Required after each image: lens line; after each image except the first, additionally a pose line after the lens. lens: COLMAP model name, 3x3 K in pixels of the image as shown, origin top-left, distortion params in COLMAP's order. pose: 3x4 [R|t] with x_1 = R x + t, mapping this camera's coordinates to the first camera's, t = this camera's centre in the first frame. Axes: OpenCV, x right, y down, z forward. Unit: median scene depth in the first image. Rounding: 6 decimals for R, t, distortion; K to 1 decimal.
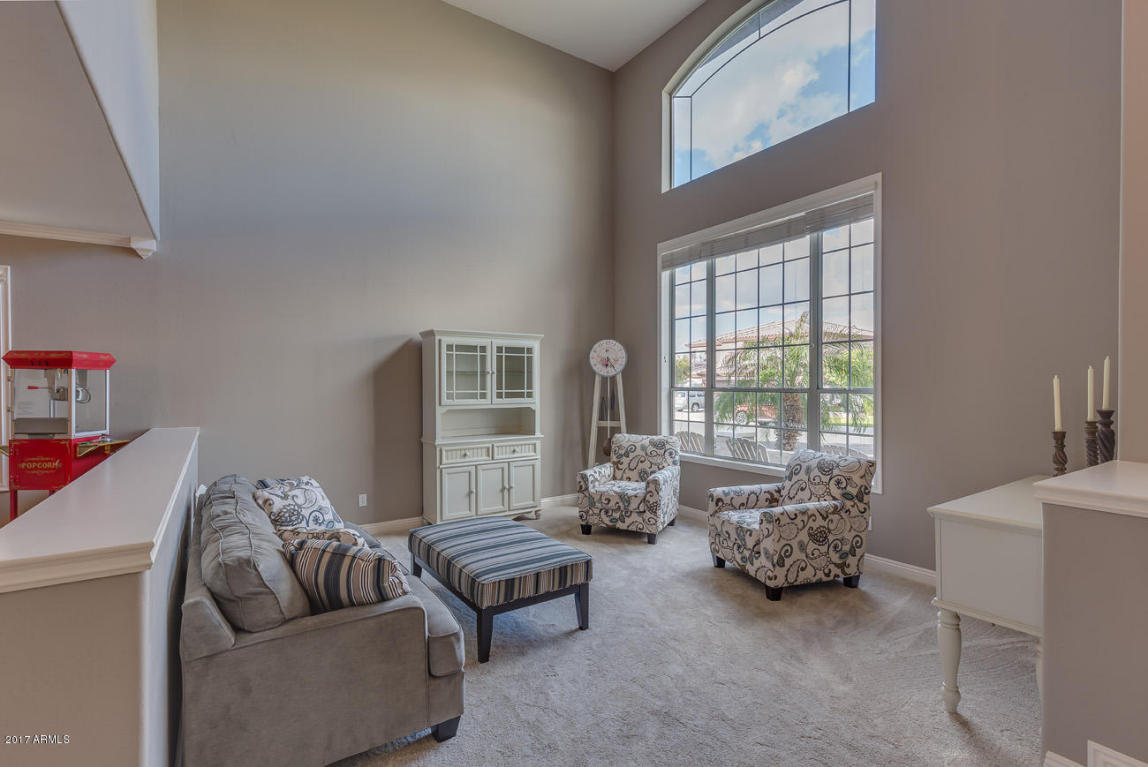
lens RADIAL K [[530.8, 0, 574.0], [0, 530.8, 383.5], [0, 0, 1]] dist [0.007955, -0.000355]
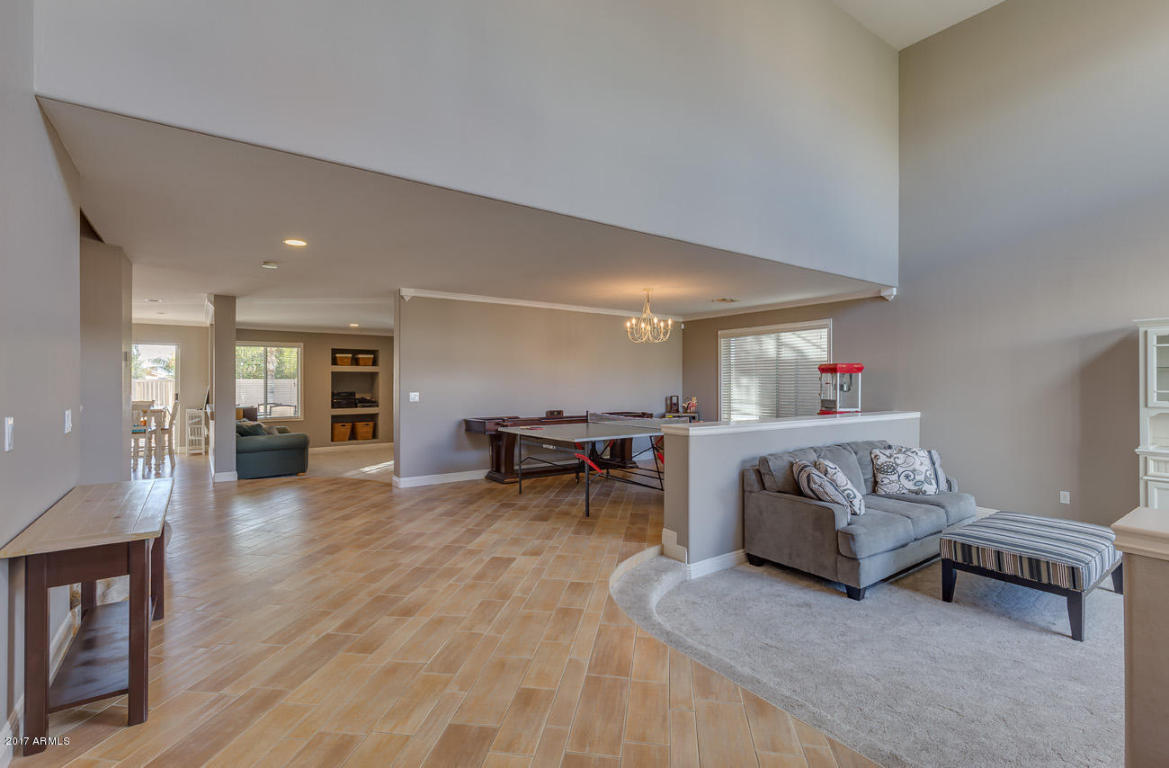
lens RADIAL K [[533.0, 0, 584.5], [0, 533.0, 384.0], [0, 0, 1]] dist [0.000609, 0.000256]
pose [[0.028739, 0.006834, -0.999564, 0.707559], [-0.002423, 0.999974, 0.006768, -0.000421], [0.999584, 0.002228, 0.028755, 0.068962]]
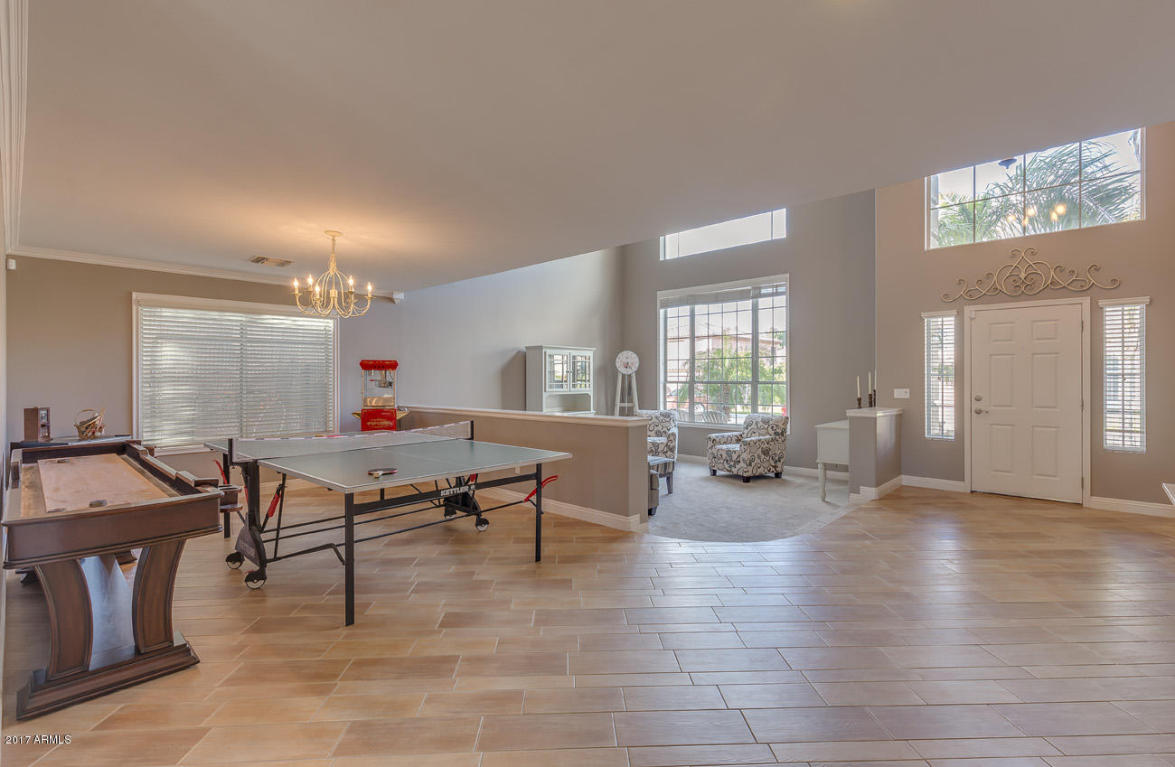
lens RADIAL K [[528.8, 0, 592.5], [0, 528.8, 372.2], [0, 0, 1]] dist [0.000936, 0.000107]
pose [[0.974526, 0.005326, 0.224212, -0.572479], [-0.002284, 0.999902, -0.013824, 0.002818], [-0.224264, 0.012959, 0.974442, -0.748521]]
